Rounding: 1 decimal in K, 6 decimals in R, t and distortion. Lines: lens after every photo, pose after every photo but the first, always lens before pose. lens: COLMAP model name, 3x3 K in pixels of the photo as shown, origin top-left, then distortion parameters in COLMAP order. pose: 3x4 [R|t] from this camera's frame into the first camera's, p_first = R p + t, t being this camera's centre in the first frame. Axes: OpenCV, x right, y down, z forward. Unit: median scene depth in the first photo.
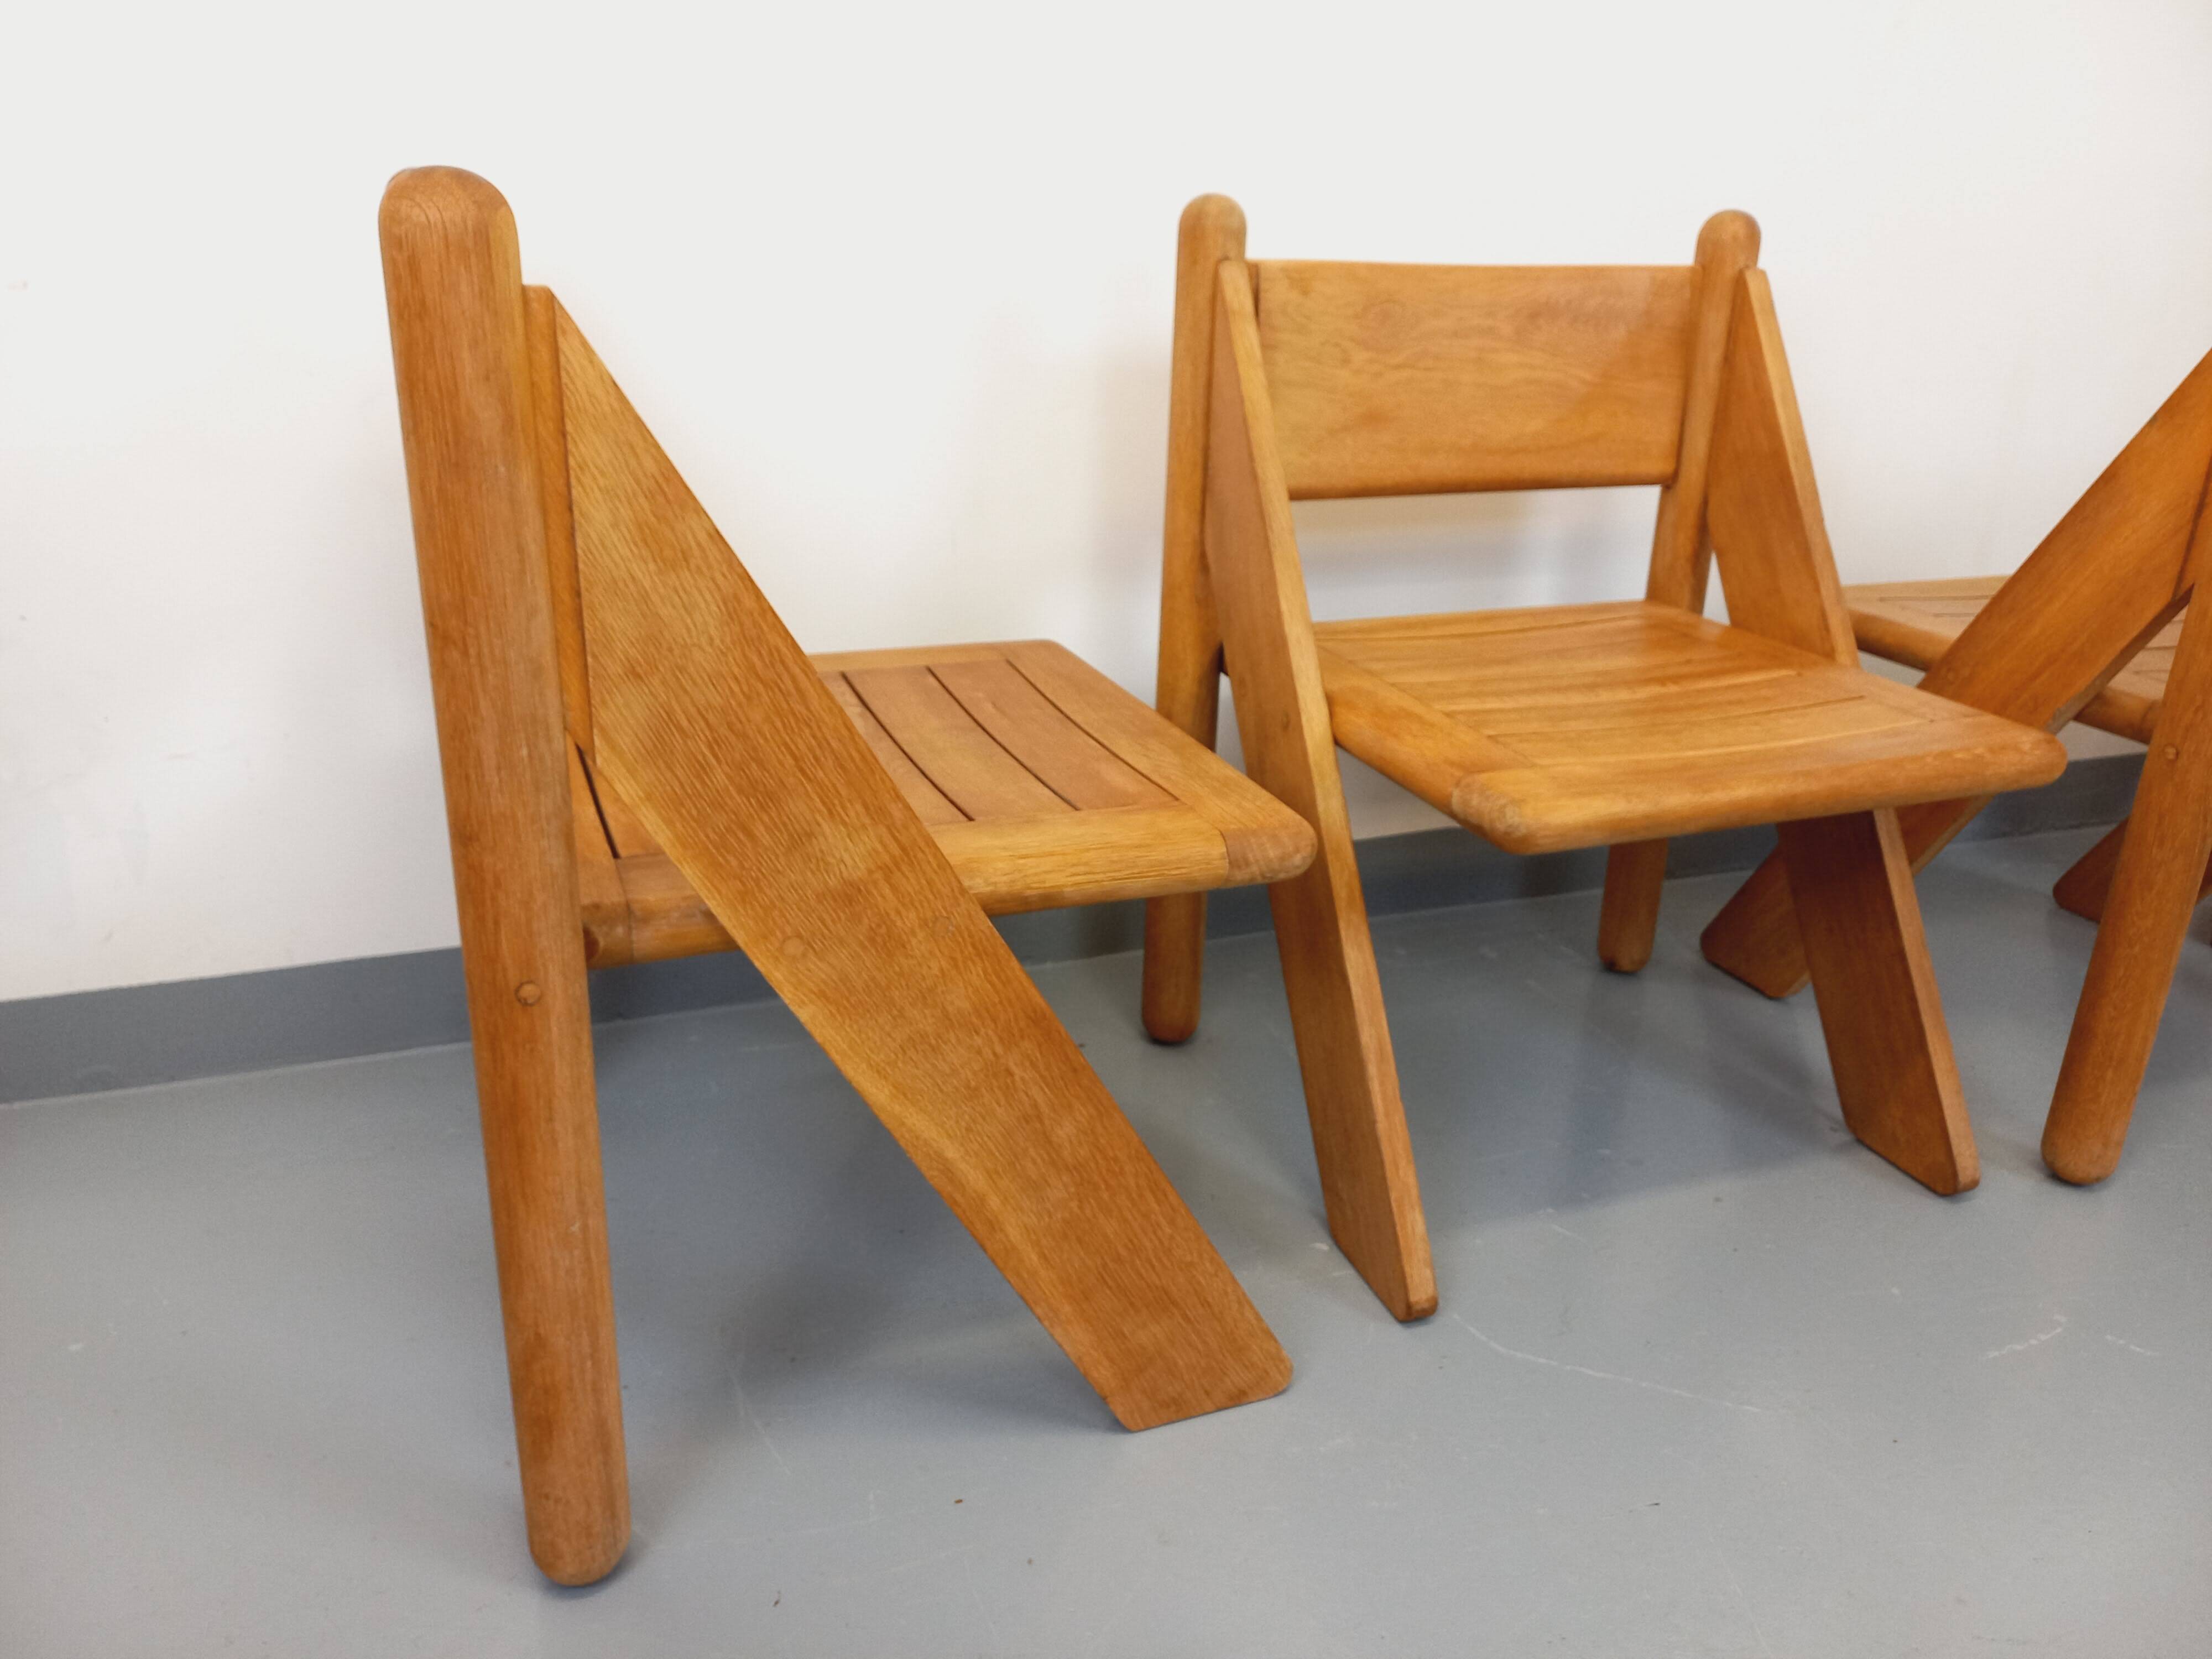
lens RADIAL K [[1616.7, 0, 1092.5], [0, 1616.7, 820.1], [0, 0, 1]] dist [0.088770, -0.093598]
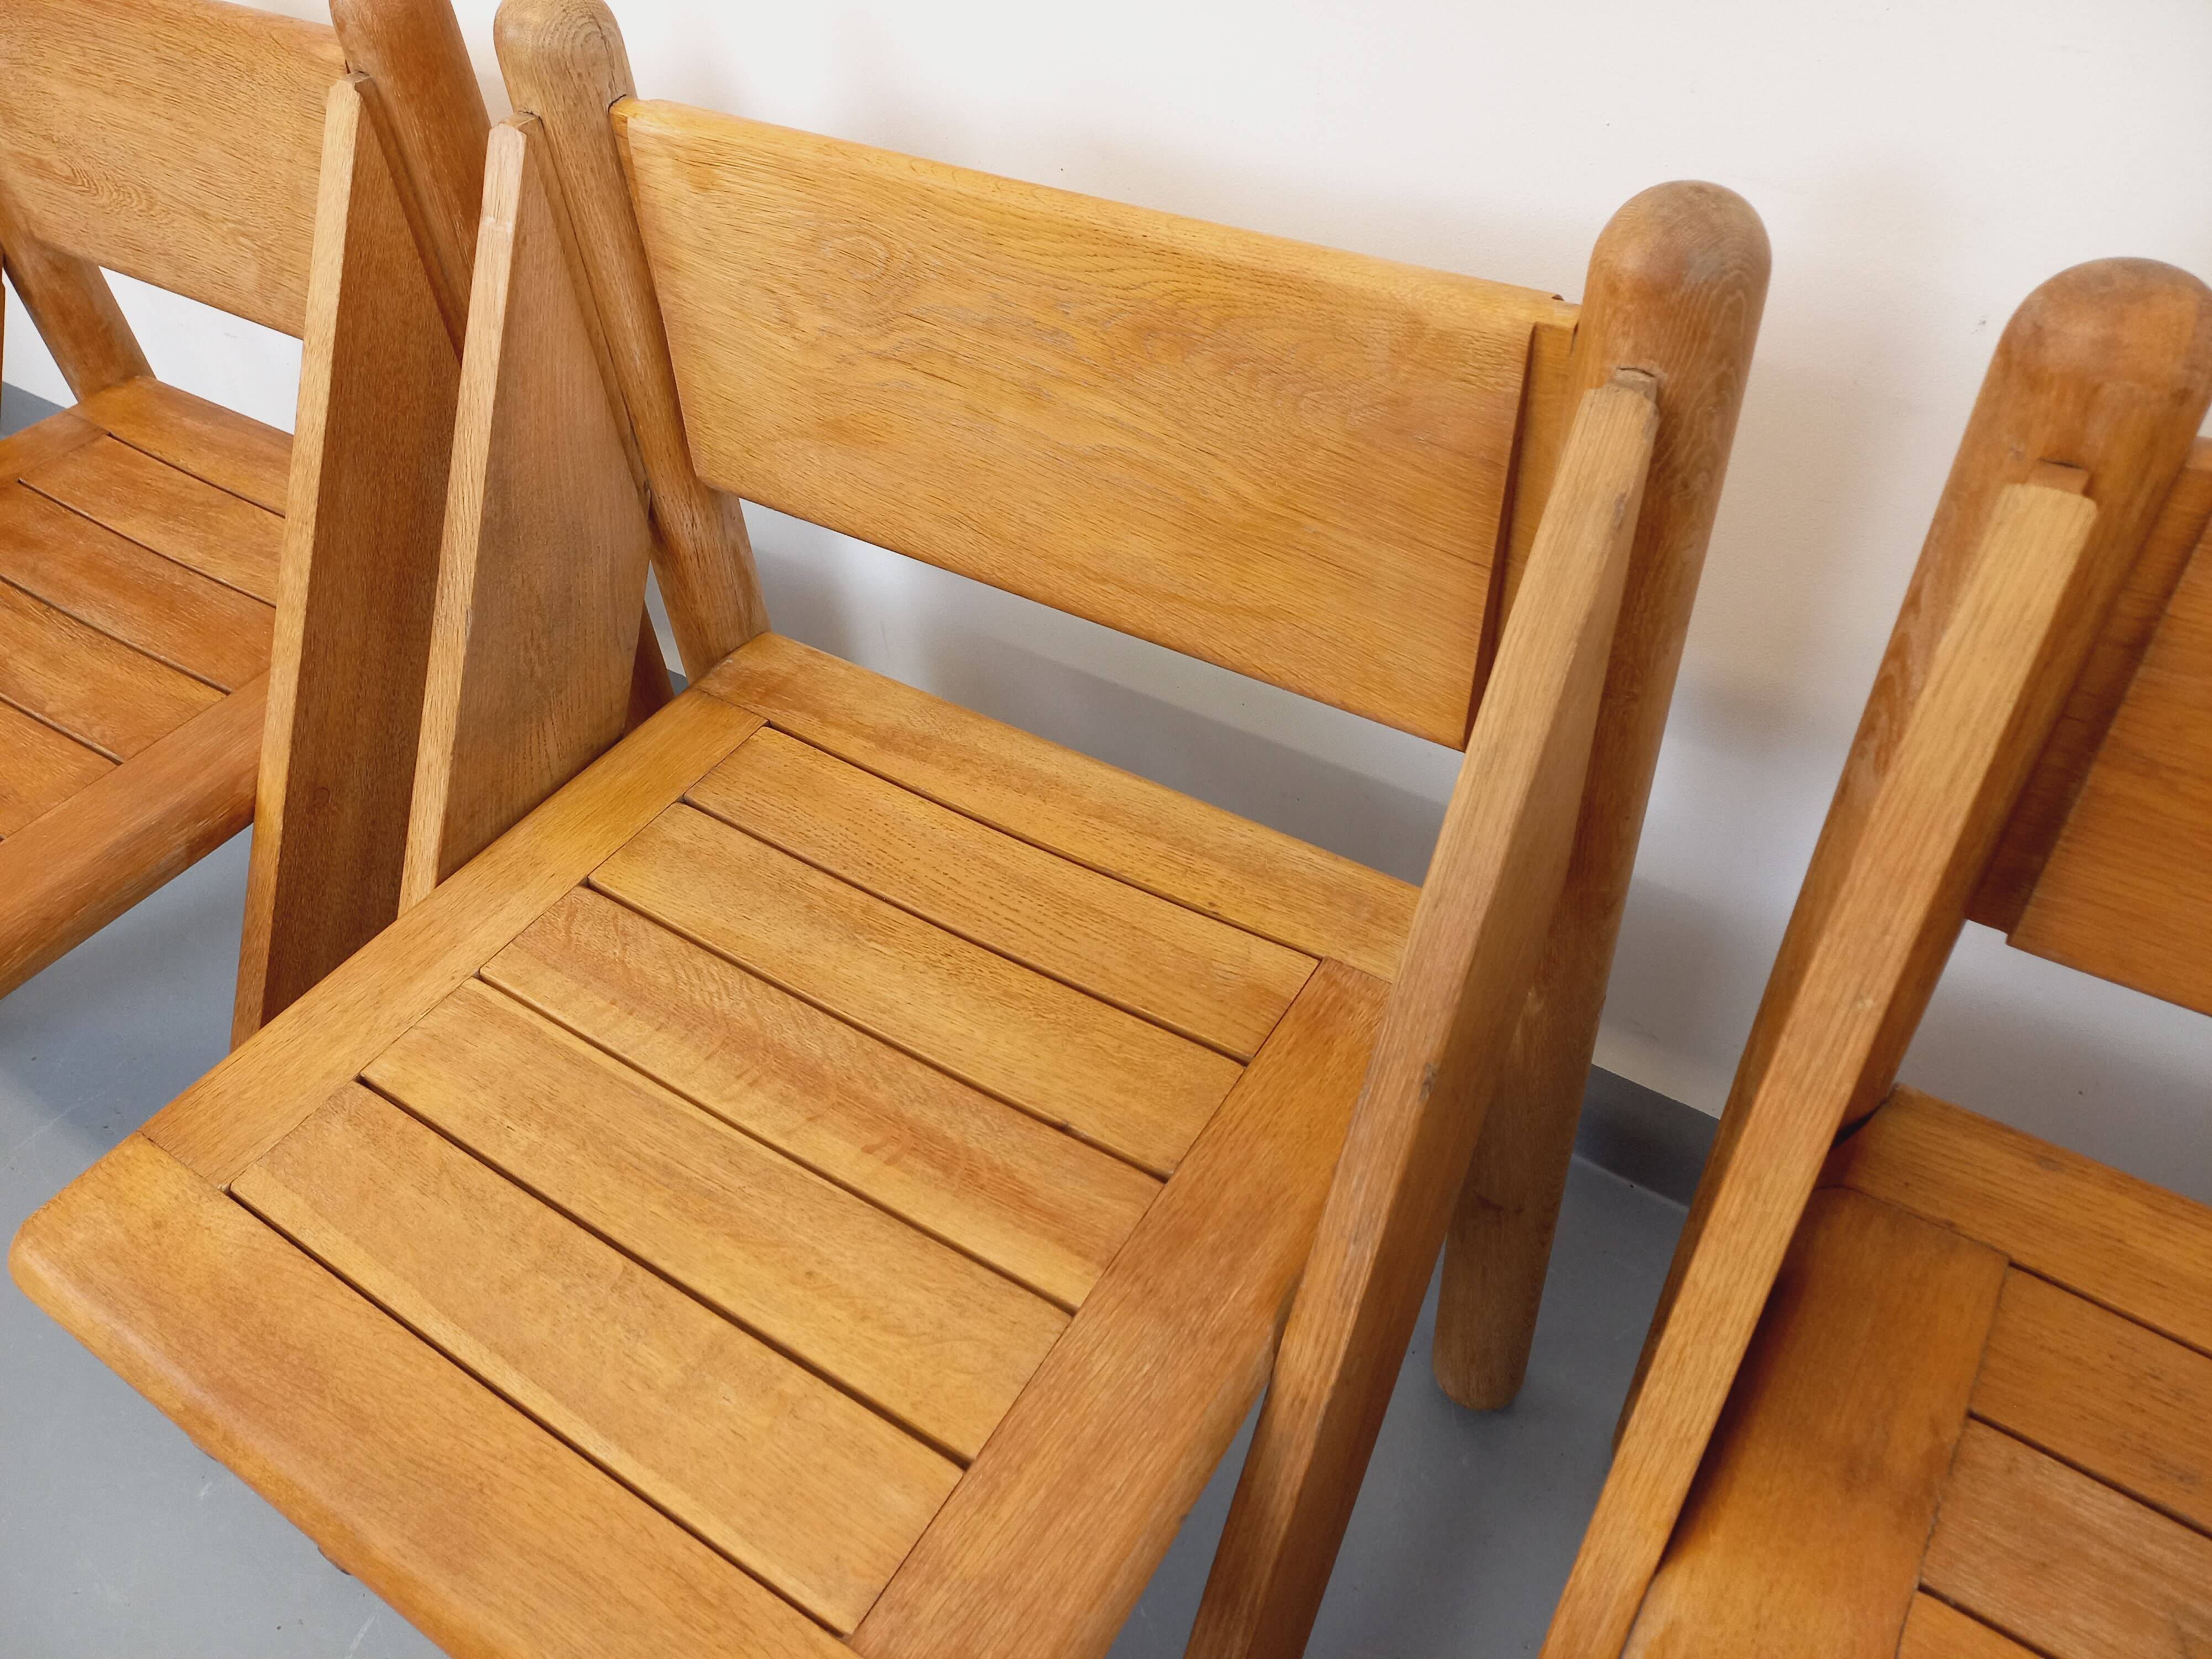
lens RADIAL K [[1616.7, 0, 1097.9], [0, 1616.7, 773.2], [0, 0, 1]] dist [0.088770, -0.093598]
pose [[0.586579, 0.500621, -0.636635, 0.657206], [-0.209681, 0.853145, 0.477679, -0.447087], [0.782278, -0.146707, 0.605408, 0.746280]]
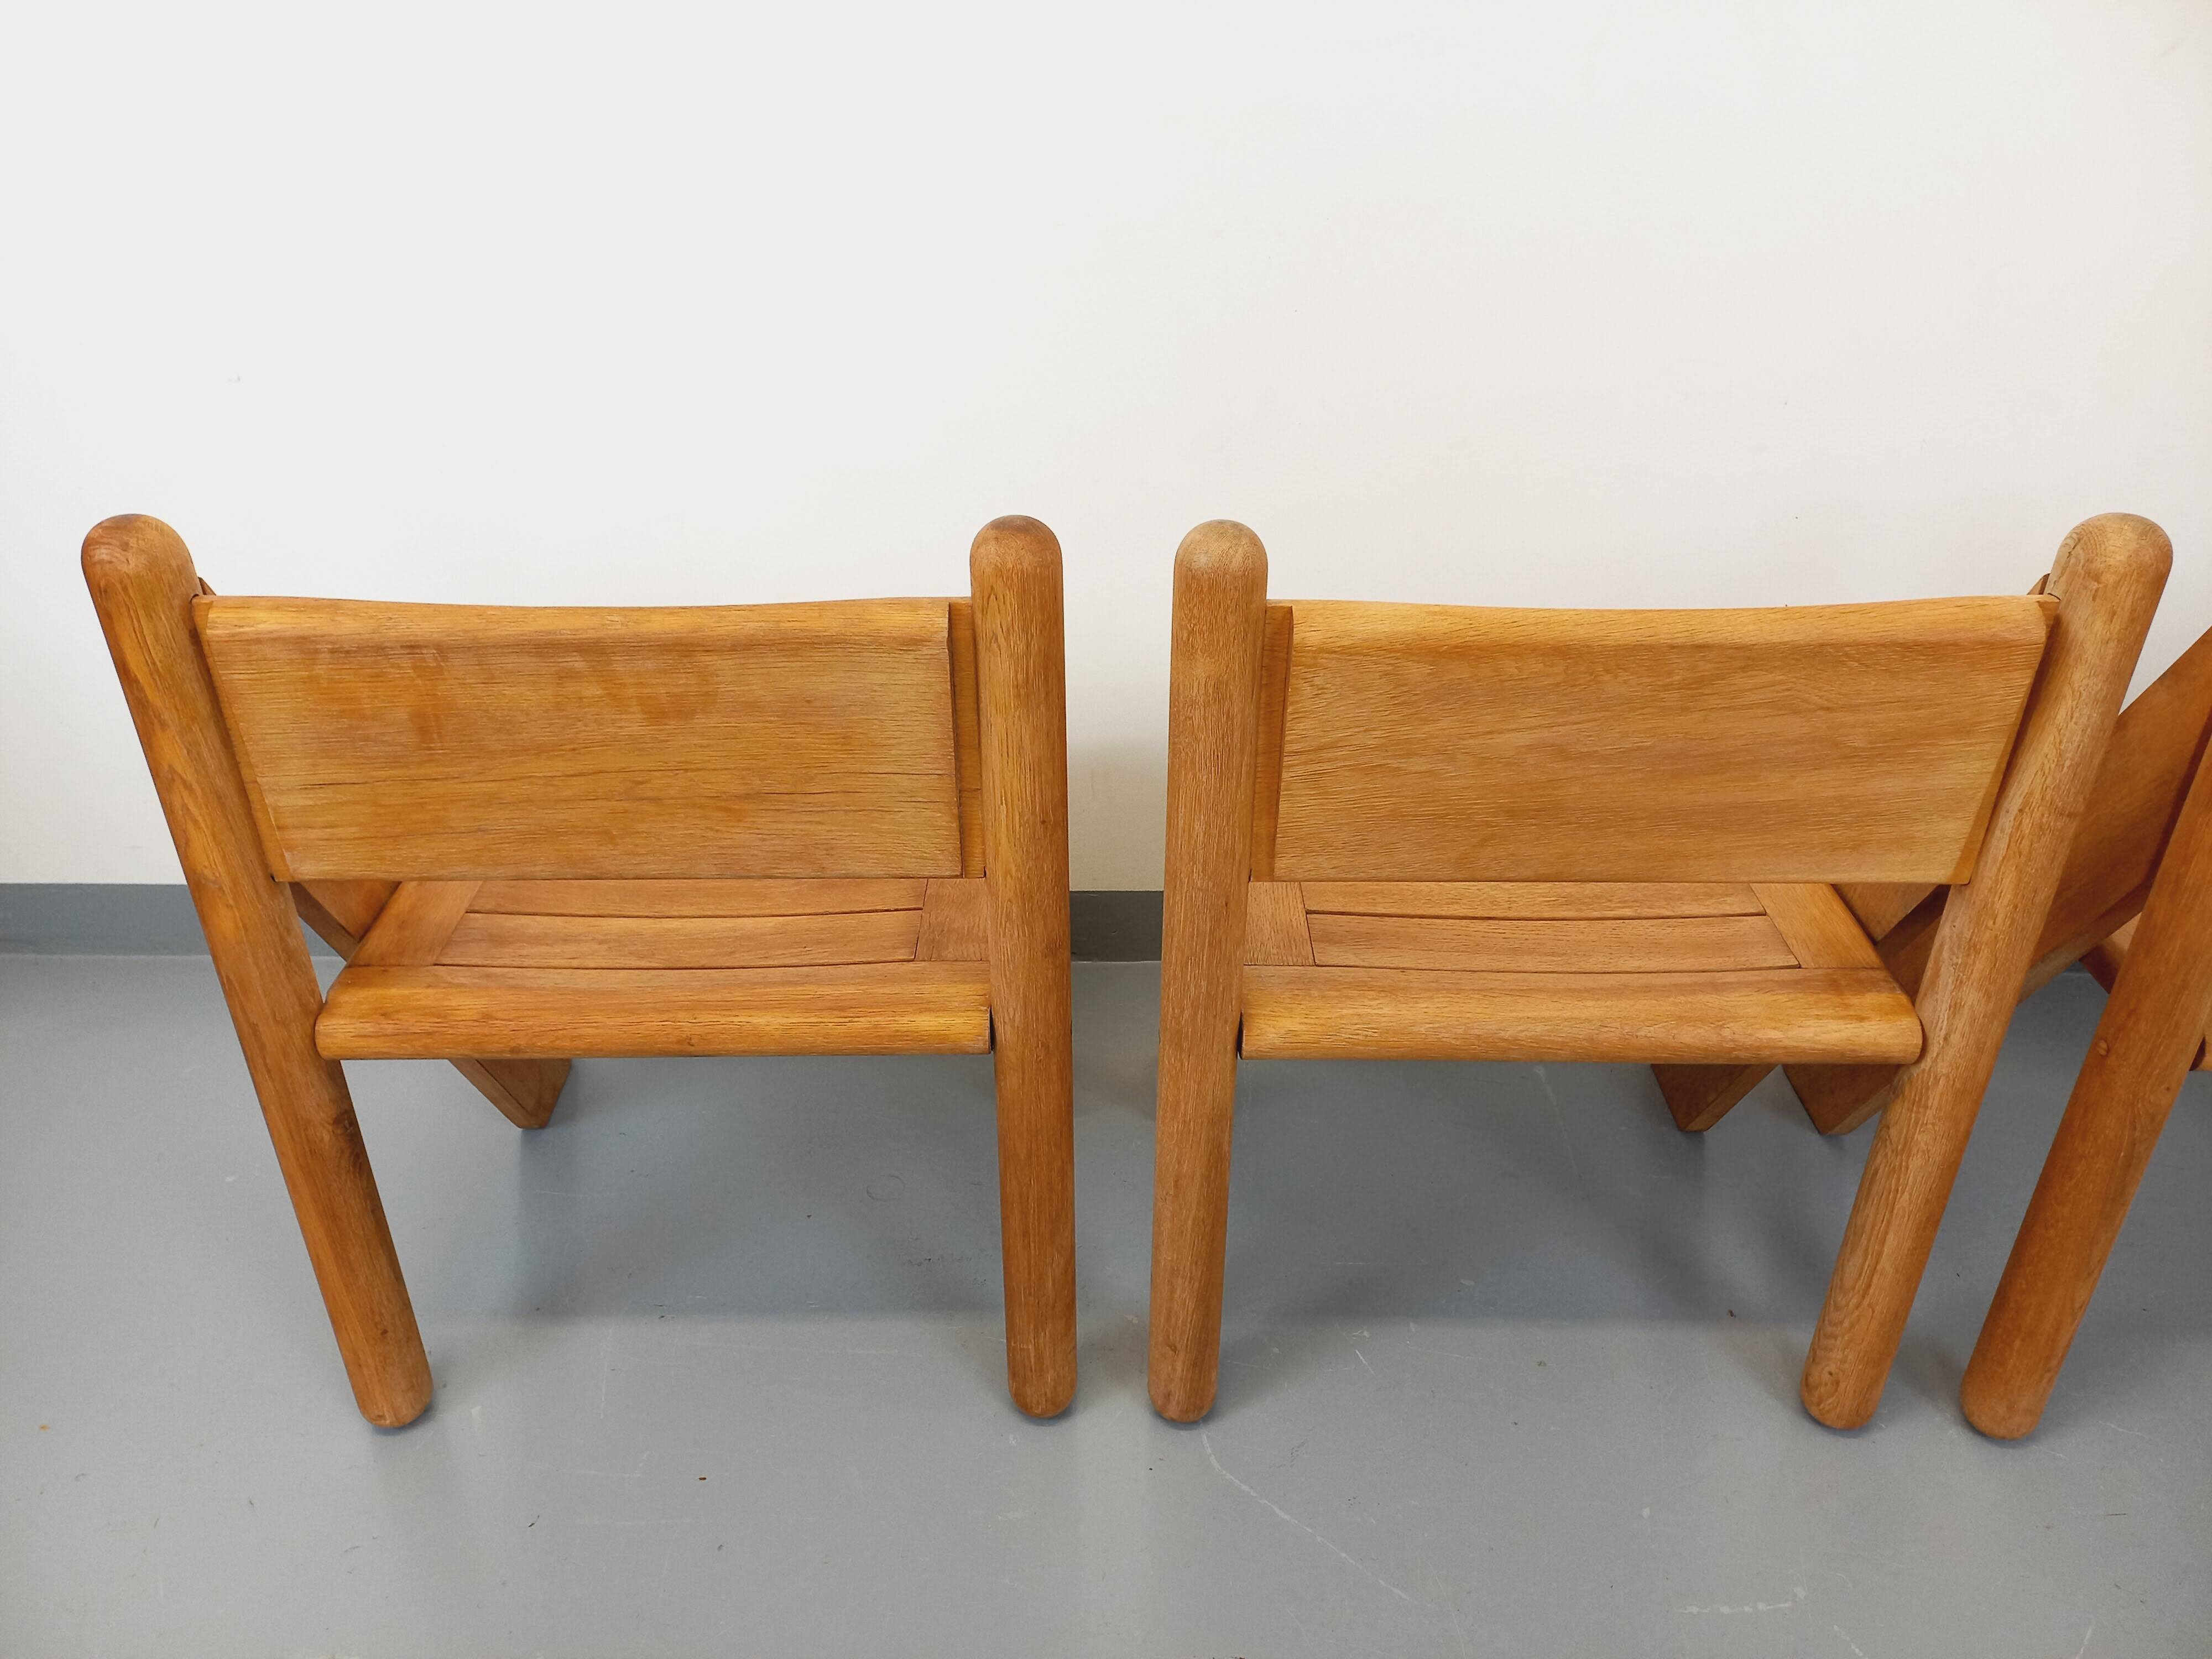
lens RADIAL K [[1551.8, 0, 1098.2], [0, 1551.8, 769.1], [0, 0, 1]] dist [0.086329, -0.091471]
pose [[0.929375, 0.148881, -0.337783, 0.385405], [-0.102018, 0.983012, 0.152578, -0.246742], [0.354761, -0.107342, 0.928775, 0.020936]]
